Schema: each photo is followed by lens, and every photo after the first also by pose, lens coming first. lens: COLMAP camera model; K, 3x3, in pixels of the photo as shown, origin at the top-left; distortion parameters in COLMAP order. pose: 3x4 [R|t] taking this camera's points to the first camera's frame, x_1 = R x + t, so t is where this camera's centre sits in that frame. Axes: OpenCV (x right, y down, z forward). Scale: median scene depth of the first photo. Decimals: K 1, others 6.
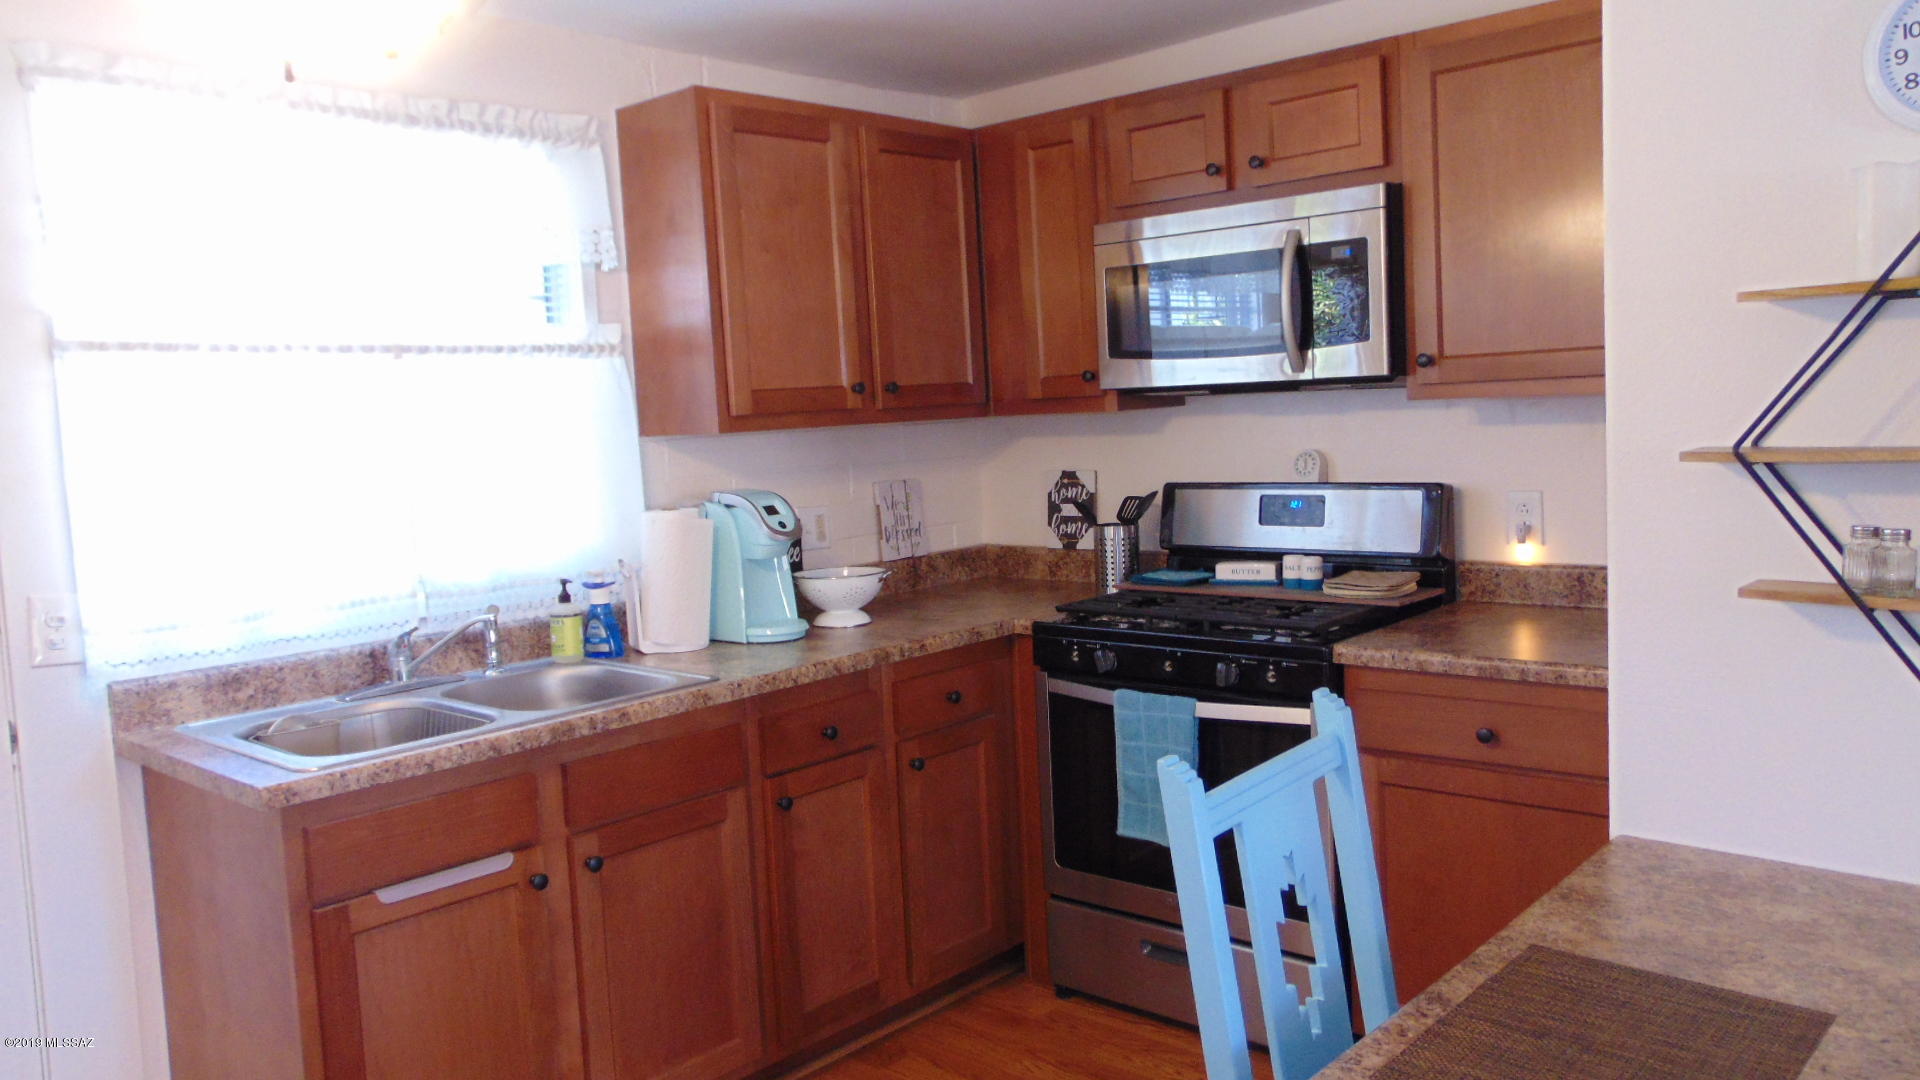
lens RADIAL K [[1432.5, 0, 959.7], [0, 1432.5, 516.2], [0, 0, 1]] dist [-0.035241, 0.073974]
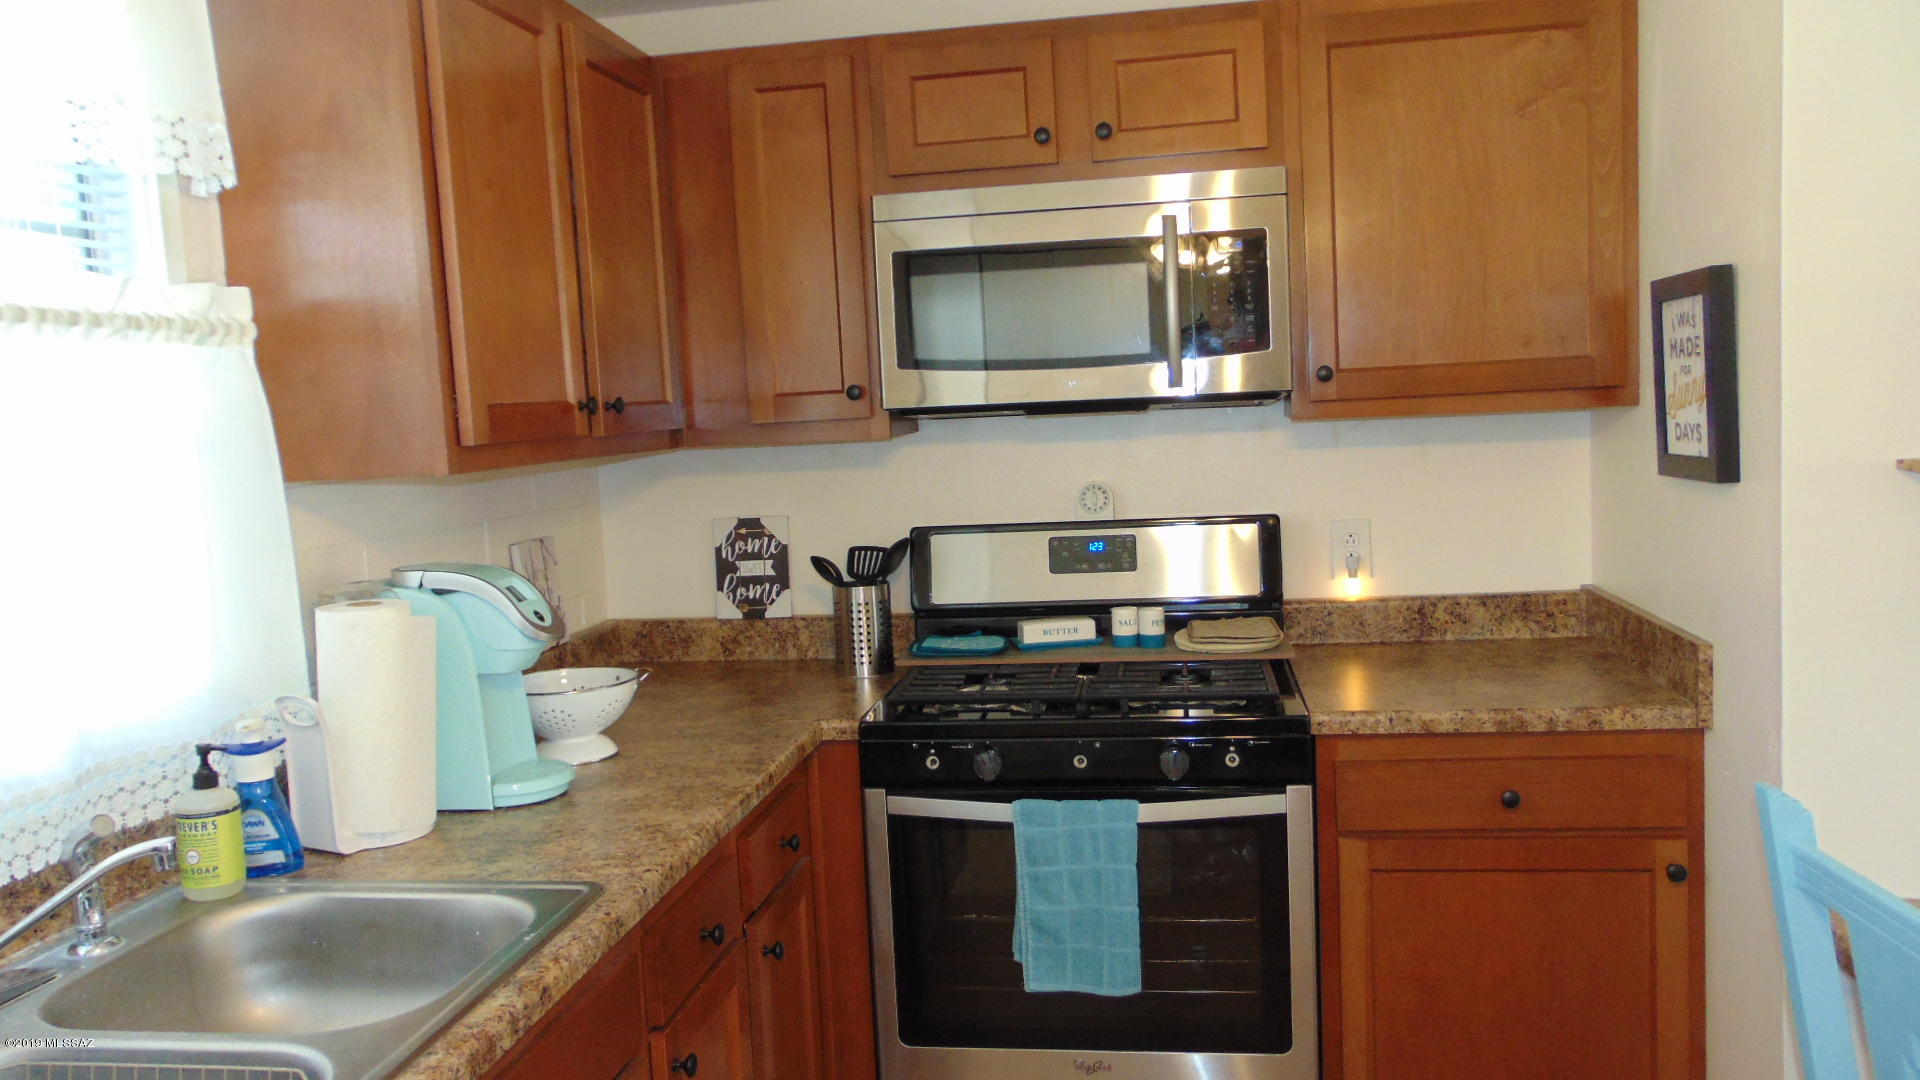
lens RADIAL K [[1432.5, 0, 959.7], [0, 1432.5, 516.2], [0, 0, 1]] dist [-0.035241, 0.073974]
pose [[0.837578, -0.035712, 0.545149, -0.308525], [0.051632, 0.998569, -0.013914, -0.019594], [-0.543872, 0.039801, 0.838224, 0.357910]]
